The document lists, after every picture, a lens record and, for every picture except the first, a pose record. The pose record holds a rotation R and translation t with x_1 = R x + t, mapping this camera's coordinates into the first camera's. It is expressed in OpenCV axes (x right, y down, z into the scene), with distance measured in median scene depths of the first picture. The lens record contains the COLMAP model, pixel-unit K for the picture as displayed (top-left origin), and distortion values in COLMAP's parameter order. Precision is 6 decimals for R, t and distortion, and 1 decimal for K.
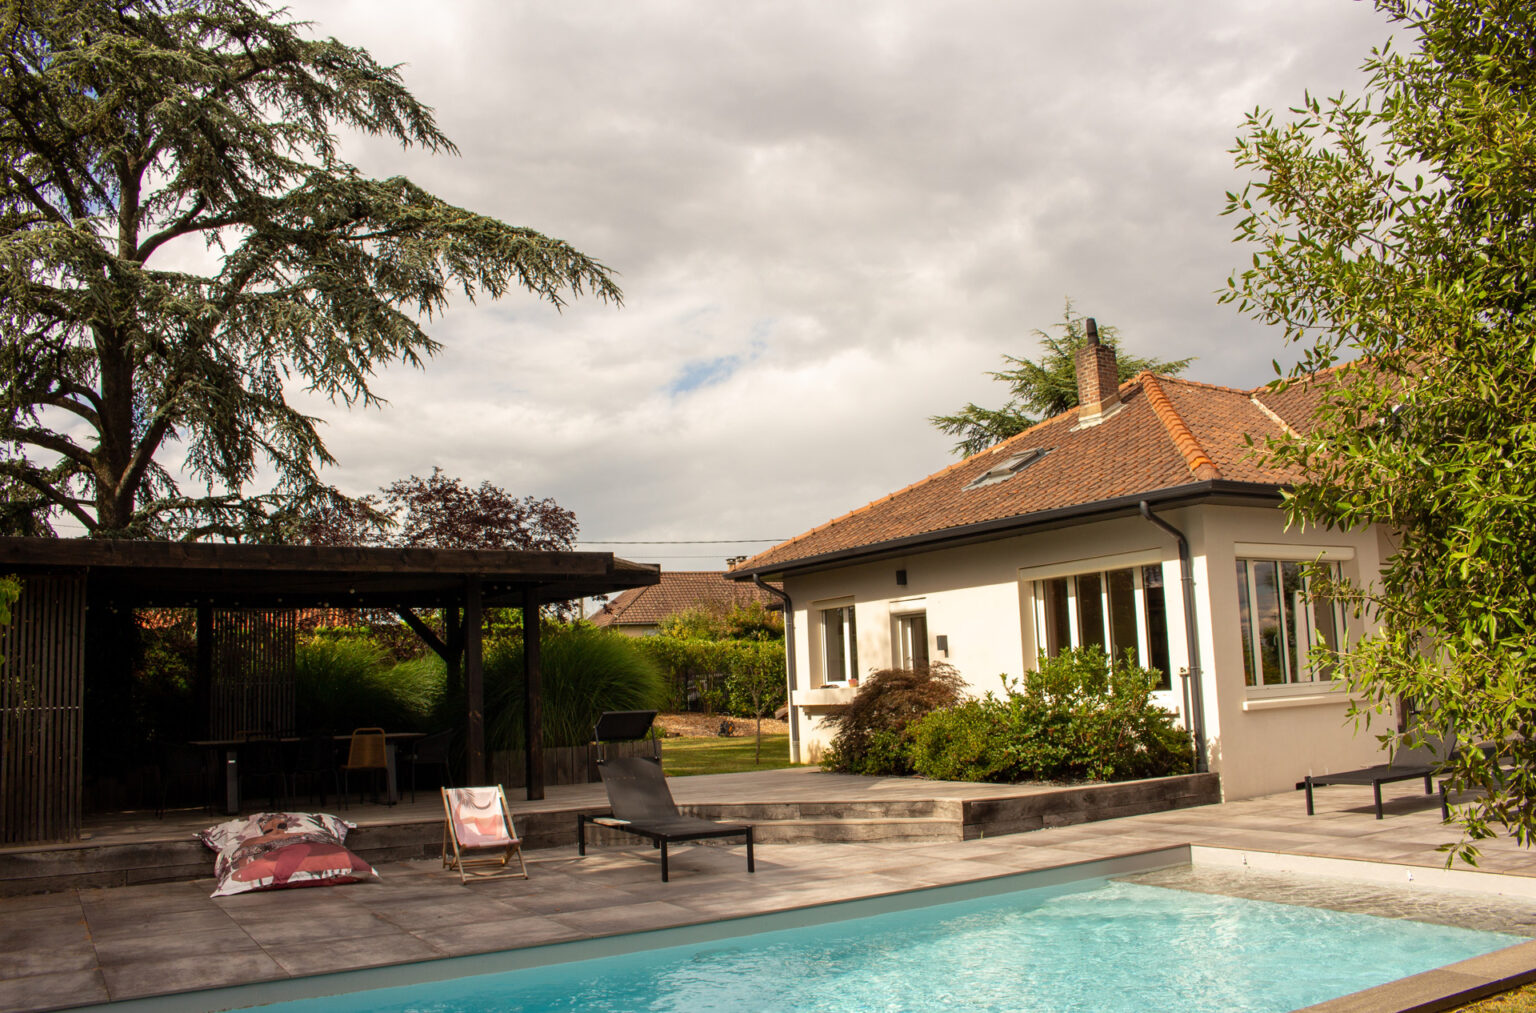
lens RADIAL K [[1278.6, 0, 768.0], [0, 1278.6, 506.5], [0, 0, 1]] dist [-0.154649, 0.116369]
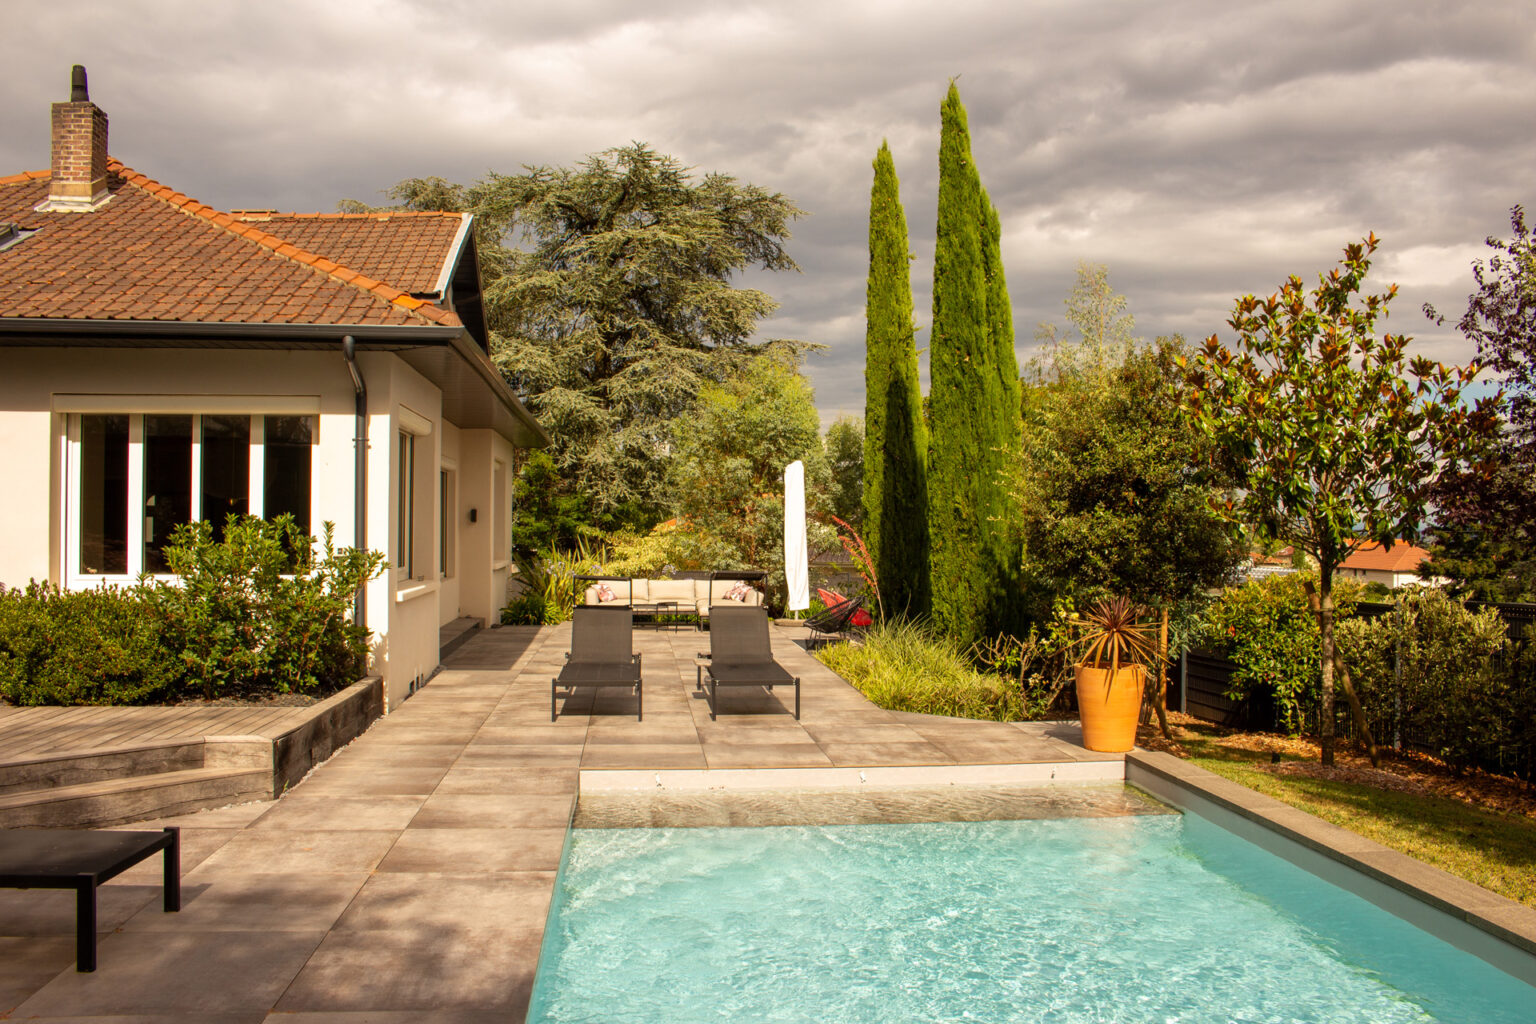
lens RADIAL K [[1282.0, 0, 772.0], [0, 1282.0, 511.2], [0, 0, 1]] dist [-0.153162, 0.125702]
pose [[0.420768, 0.052670, 0.905638, -0.250493], [-0.149566, 0.988679, 0.011991, 0.046581], [-0.894754, -0.140498, 0.423882, 0.358509]]
